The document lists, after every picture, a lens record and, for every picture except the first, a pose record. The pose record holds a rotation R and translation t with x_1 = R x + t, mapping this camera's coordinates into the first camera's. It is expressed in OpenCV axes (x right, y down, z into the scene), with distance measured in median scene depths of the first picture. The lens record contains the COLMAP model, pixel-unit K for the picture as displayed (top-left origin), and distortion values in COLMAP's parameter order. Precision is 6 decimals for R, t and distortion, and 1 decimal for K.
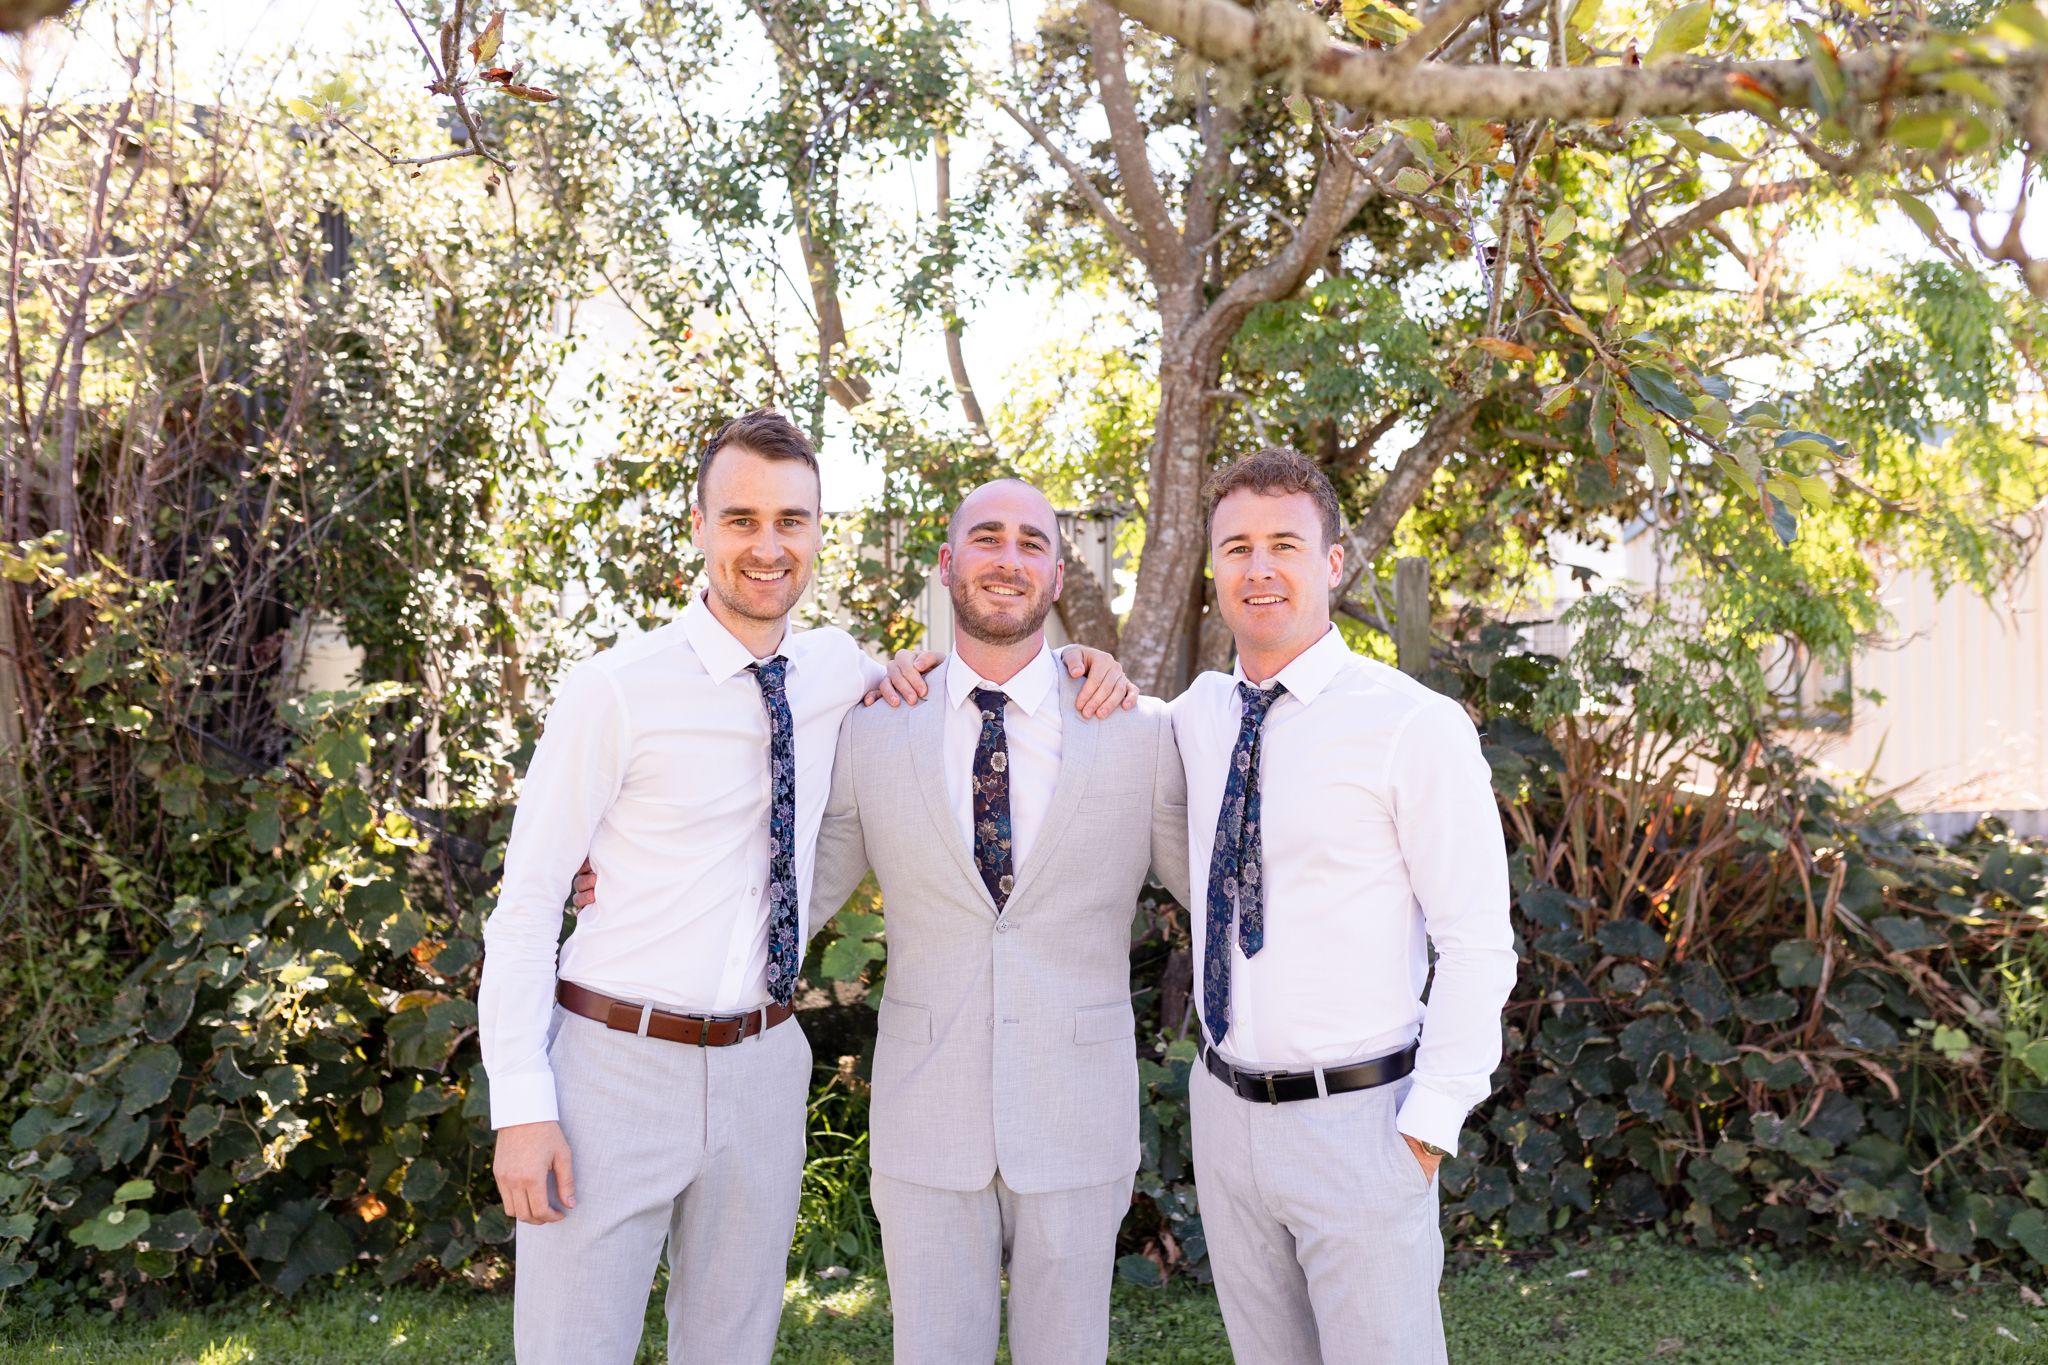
lens RADIAL K [[2111.6, 0, 1024.0], [0, 2111.6, 682.5], [0, 0, 1]] dist [0.000954, 0.019403]
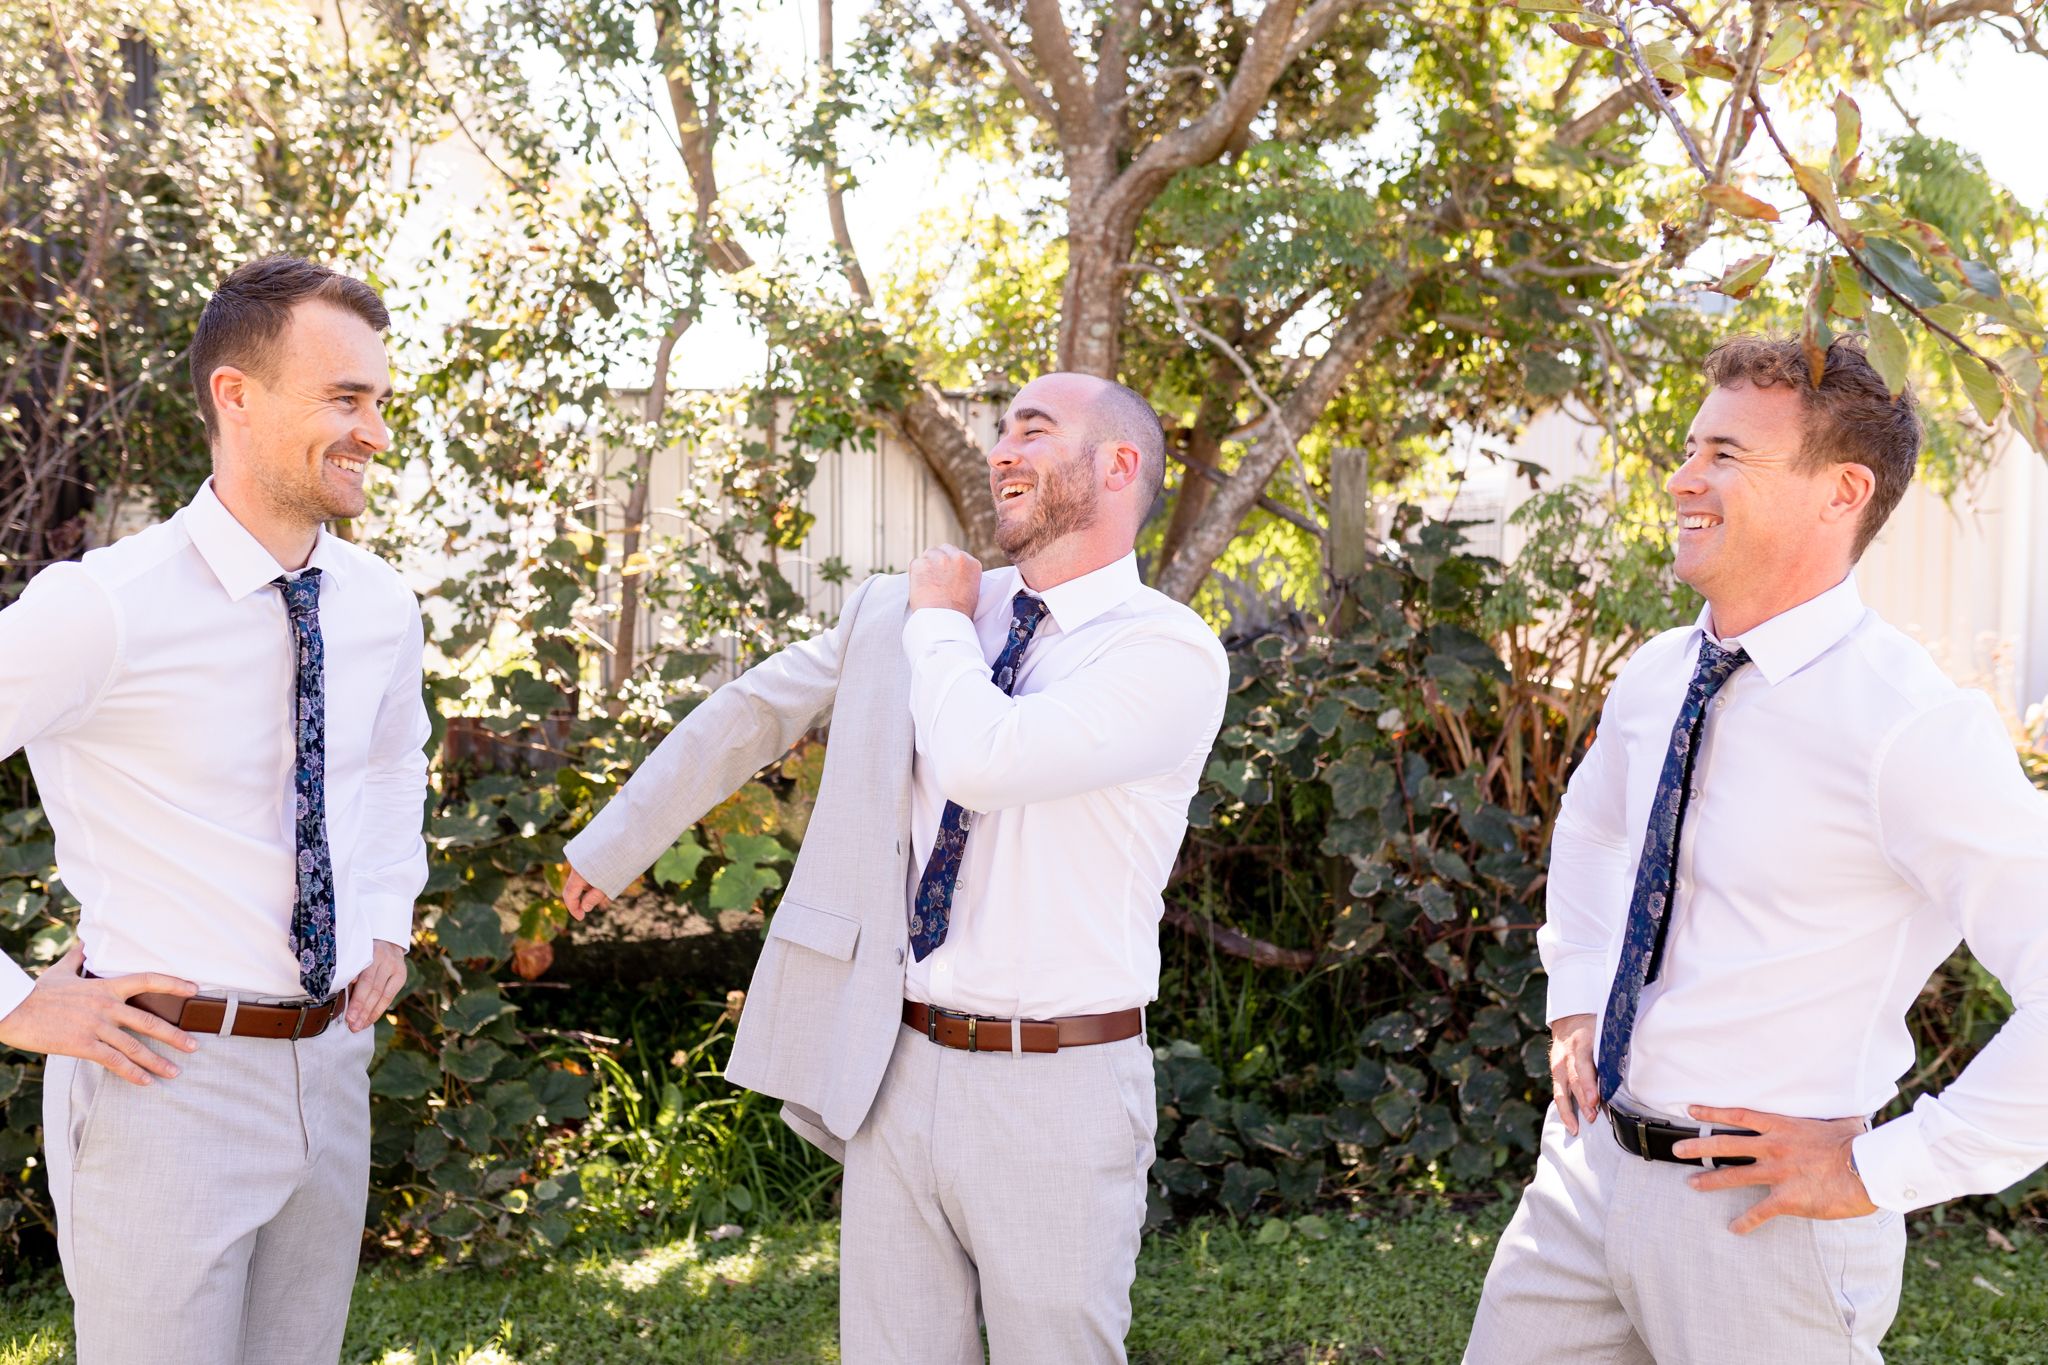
lens RADIAL K [[2041.9, 0, 1024.0], [0, 2041.9, 682.5], [0, 0, 1]] dist [0.000758, 0.011742]
pose [[0.995834, 0.004025, 0.091096, -0.036086], [-0.009638, 0.998075, 0.061267, -0.009977], [-0.090674, -0.061889, 0.993956, 0.107343]]
